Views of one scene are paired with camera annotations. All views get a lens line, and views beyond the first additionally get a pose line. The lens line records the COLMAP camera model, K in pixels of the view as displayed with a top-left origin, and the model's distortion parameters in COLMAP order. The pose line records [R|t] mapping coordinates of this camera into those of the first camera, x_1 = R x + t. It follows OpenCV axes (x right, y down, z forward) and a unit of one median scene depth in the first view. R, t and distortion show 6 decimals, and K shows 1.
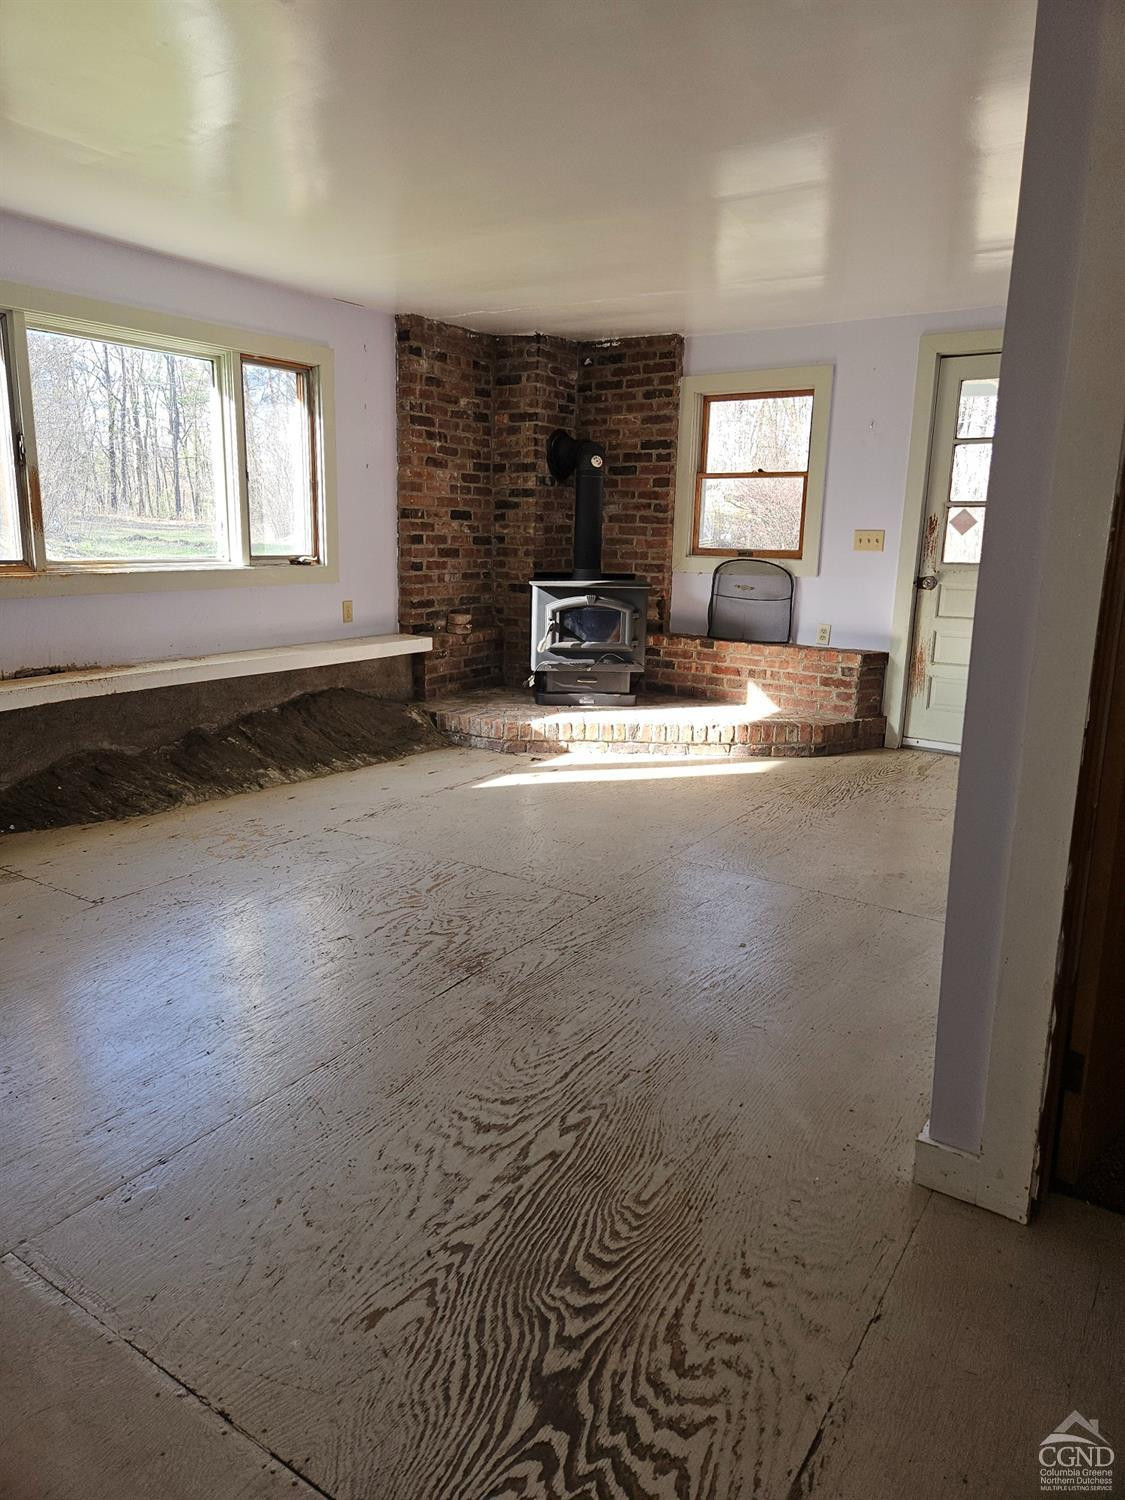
lens RADIAL K [[1026.6, 0, 559.2], [0, 1026.6, 753.6], [0, 0, 1]] dist [0.044088, -0.028212]
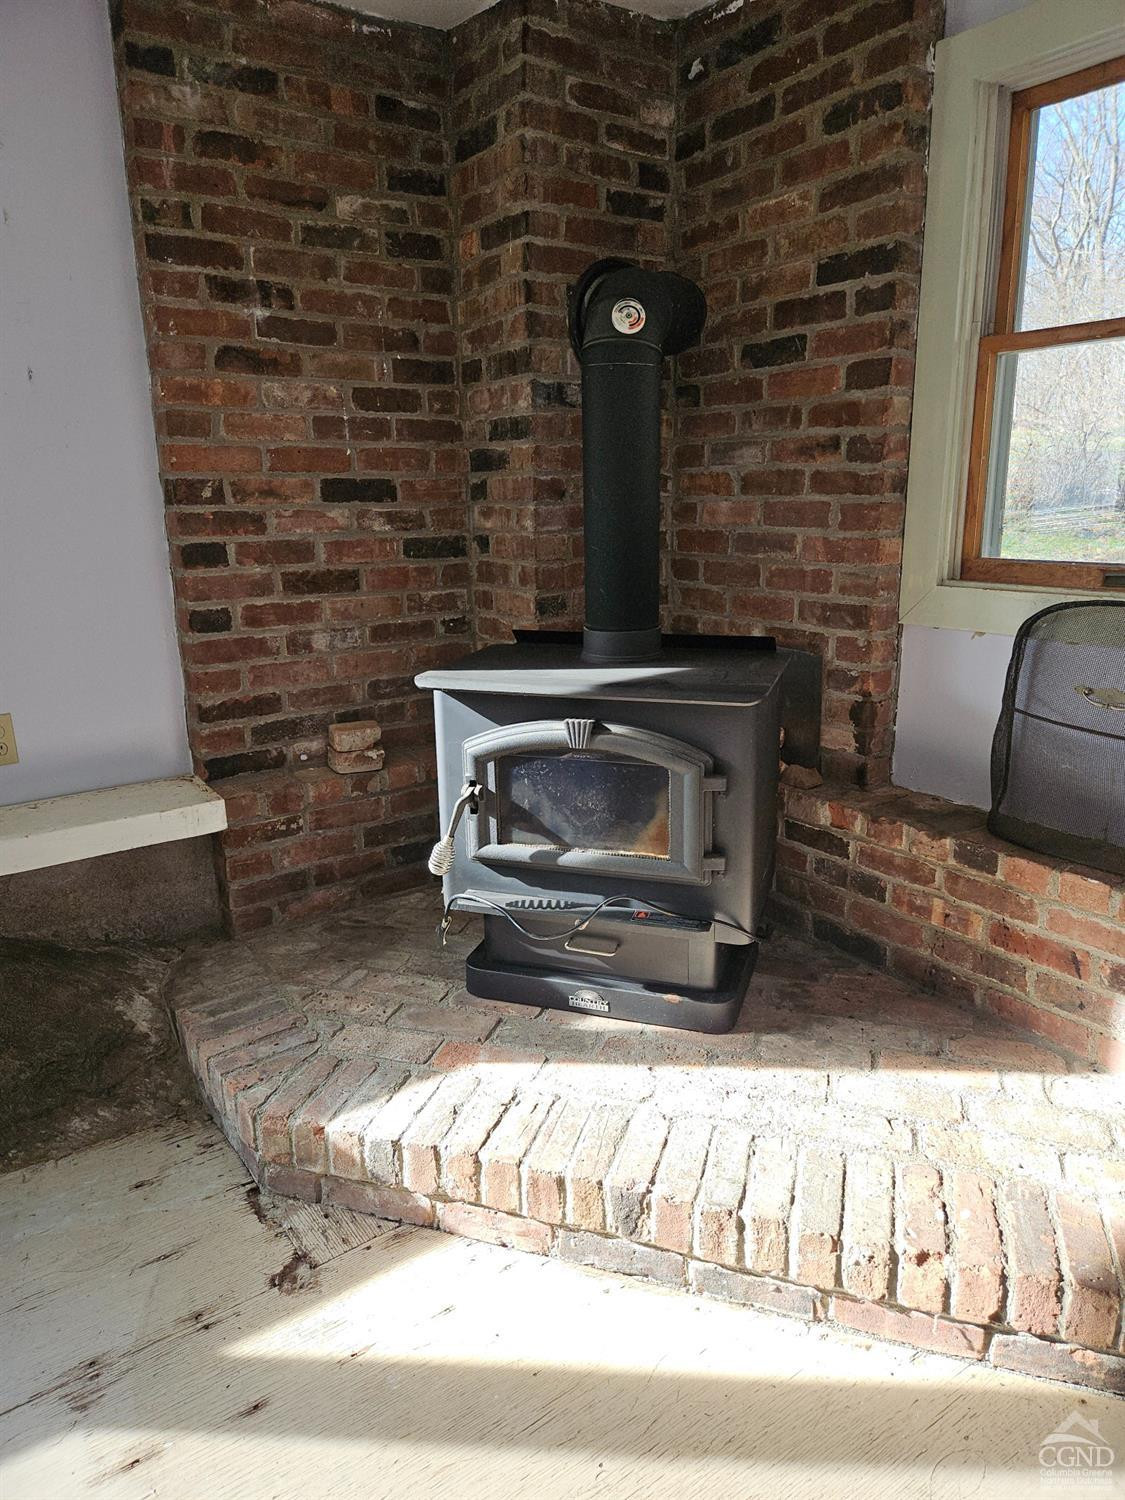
lens RADIAL K [[1026.6, 0, 561.1], [0, 1026.6, 742.0], [0, 0, 1]] dist [0.044088, -0.028212]
pose [[0.928811, 0.053797, -0.366629, 0.139216], [-0.045555, 0.998478, 0.031103, -0.146809], [0.367744, -0.012187, 0.929847, 0.642180]]
